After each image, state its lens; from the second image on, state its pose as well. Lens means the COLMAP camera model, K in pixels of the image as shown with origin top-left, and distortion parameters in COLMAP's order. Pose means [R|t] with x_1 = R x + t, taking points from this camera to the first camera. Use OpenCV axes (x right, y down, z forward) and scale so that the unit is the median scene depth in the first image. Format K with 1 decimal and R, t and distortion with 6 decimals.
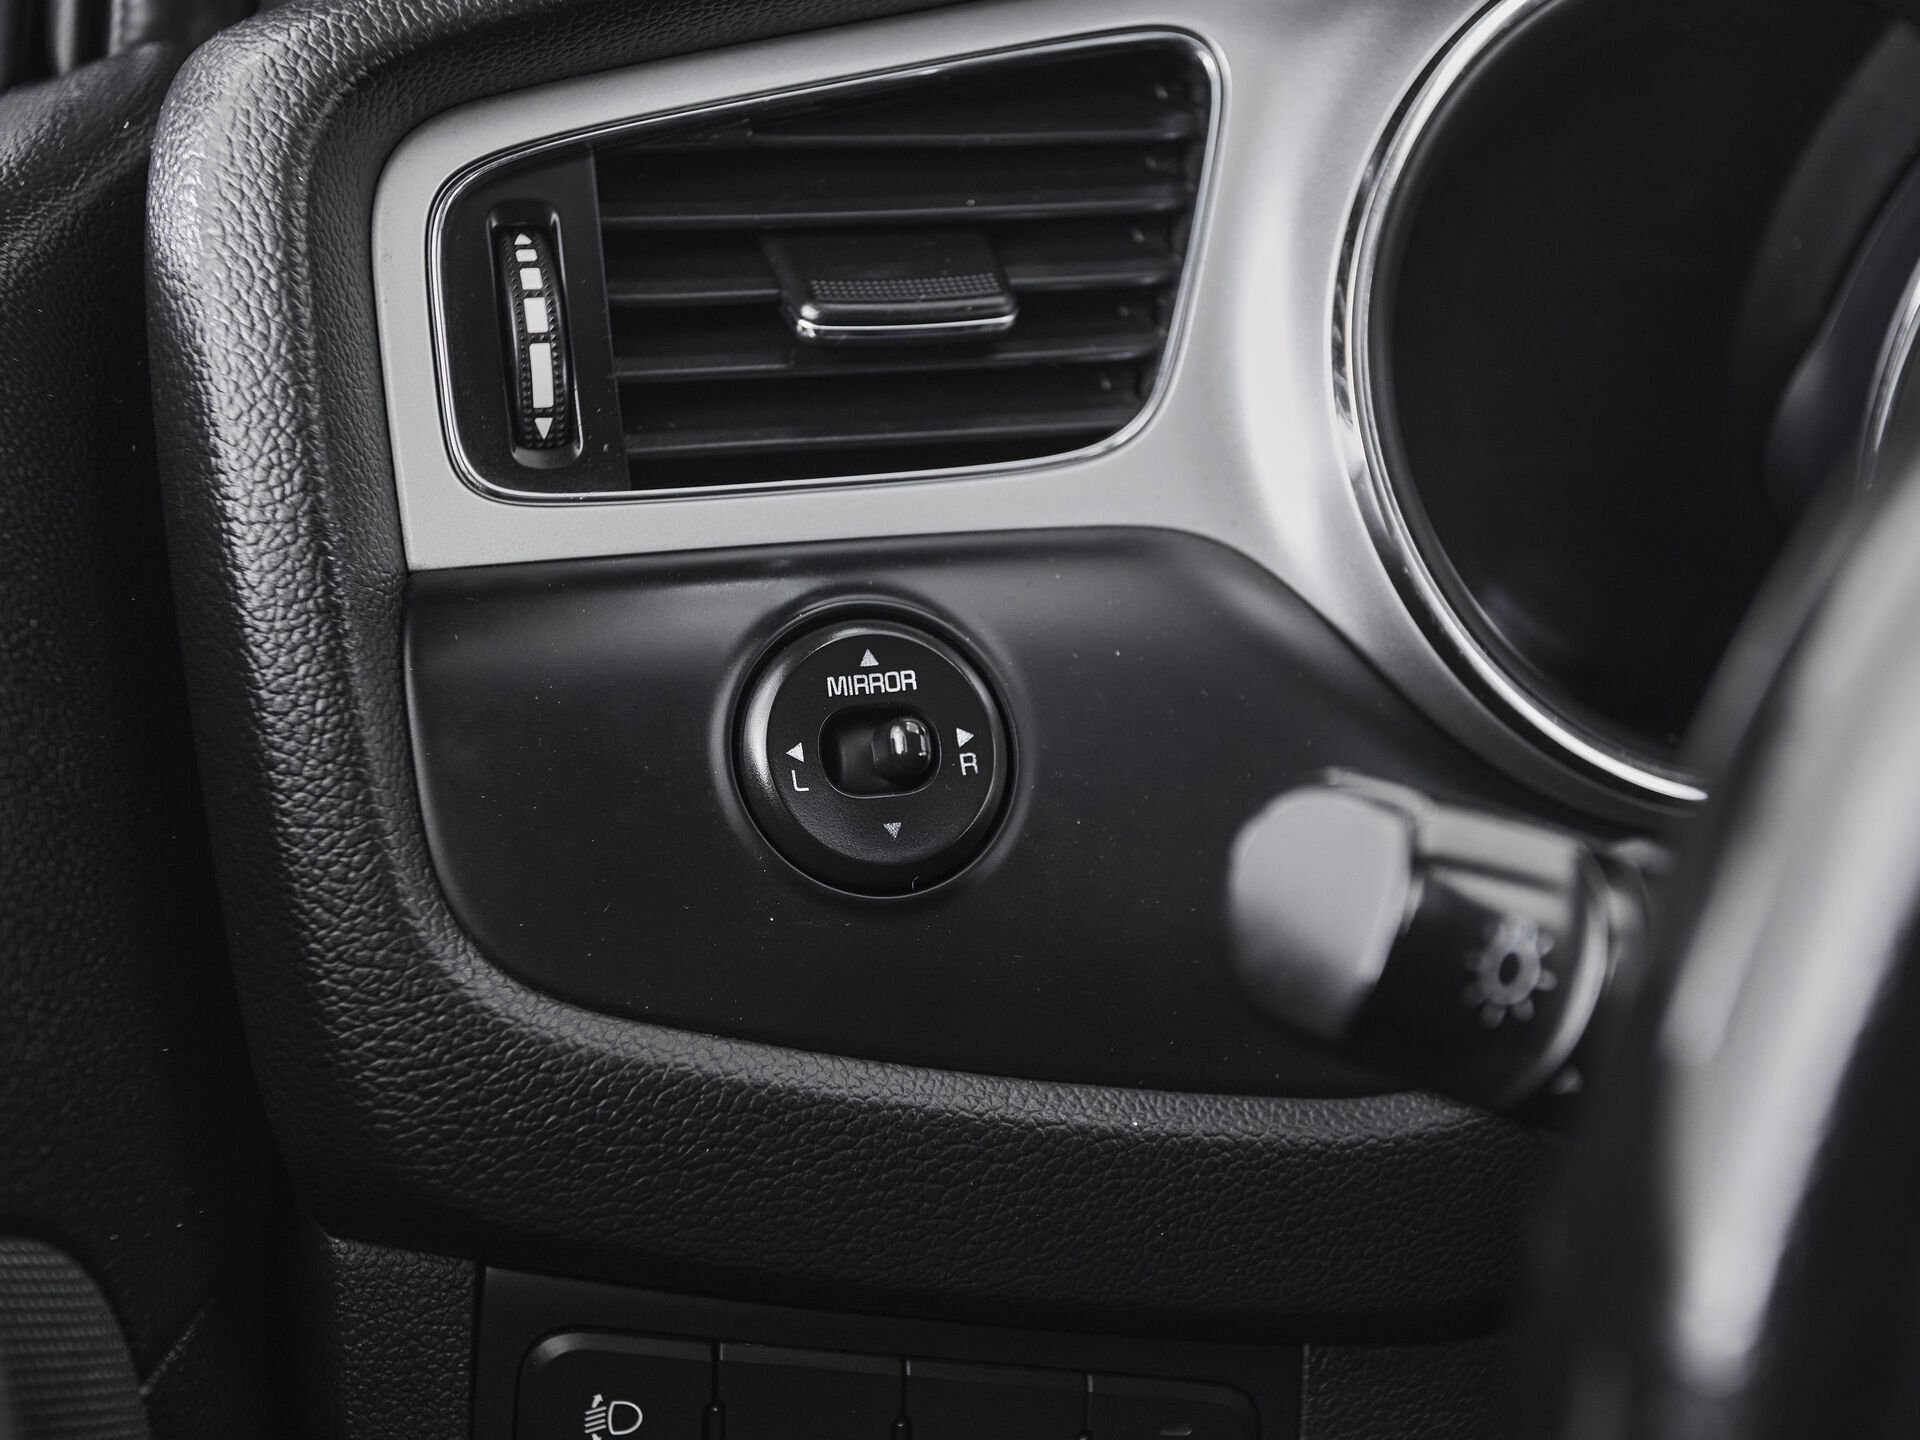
lens RADIAL K [[2315.4, 0, 960.0], [0, 2315.4, 720.0], [0, 0, 1]] dist [0.016178, 0.087684]
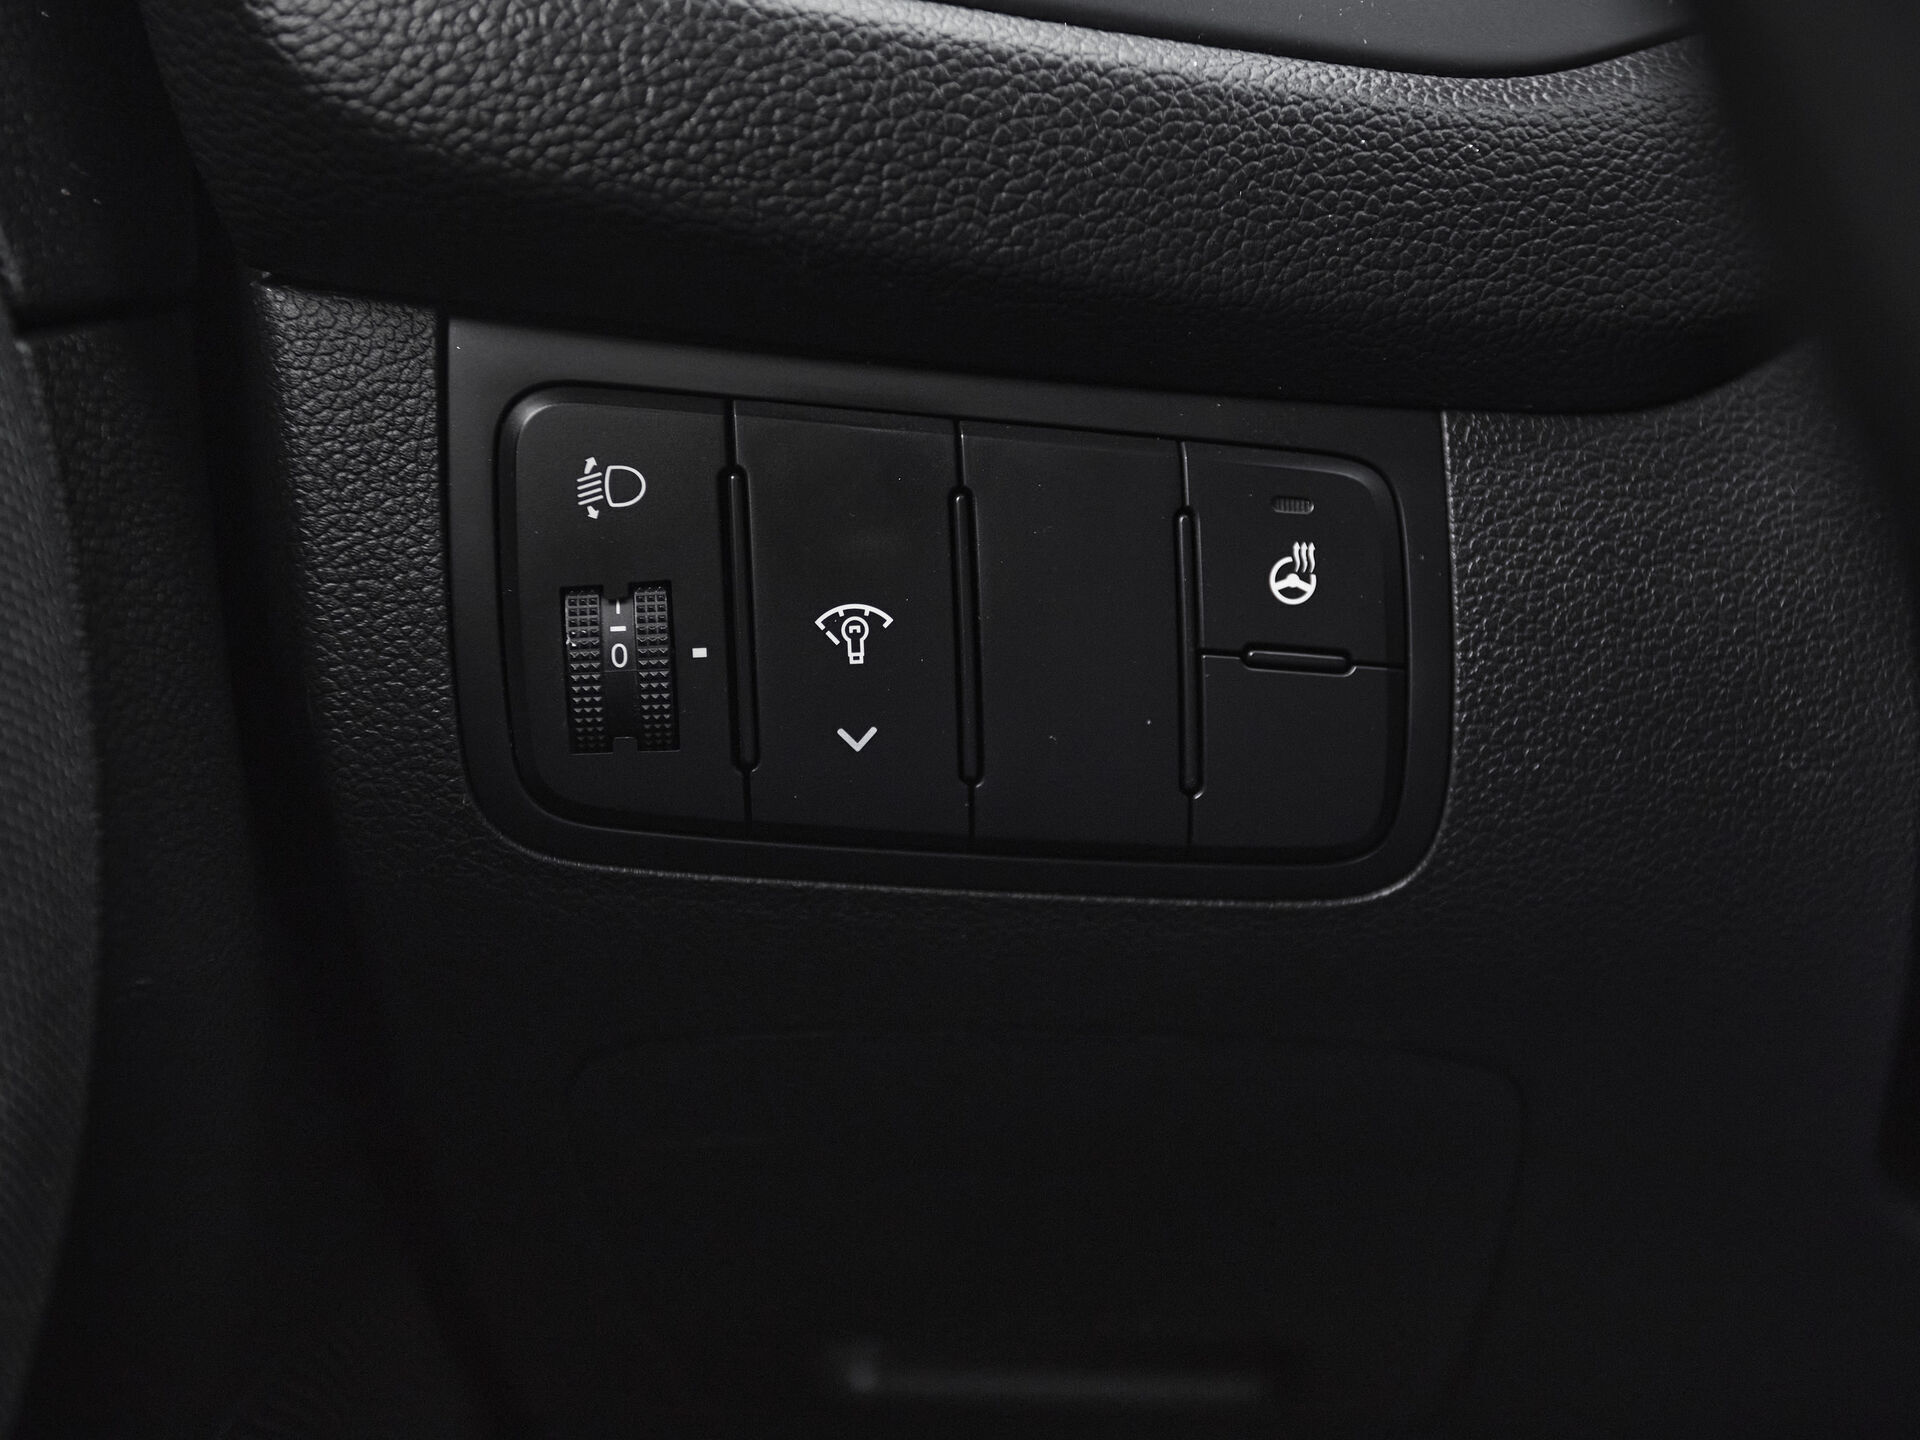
lens RADIAL K [[2360.4, 0, 1039.7], [0, 2360.4, 719.9], [0, 0, 1]] dist [0.023317, 0.033411]
pose [[0.994061, -0.096605, -0.050099, 0.040511], [0.089294, 0.987232, -0.131906, 0.525439], [0.062202, 0.126649, 0.989995, 0.179855]]
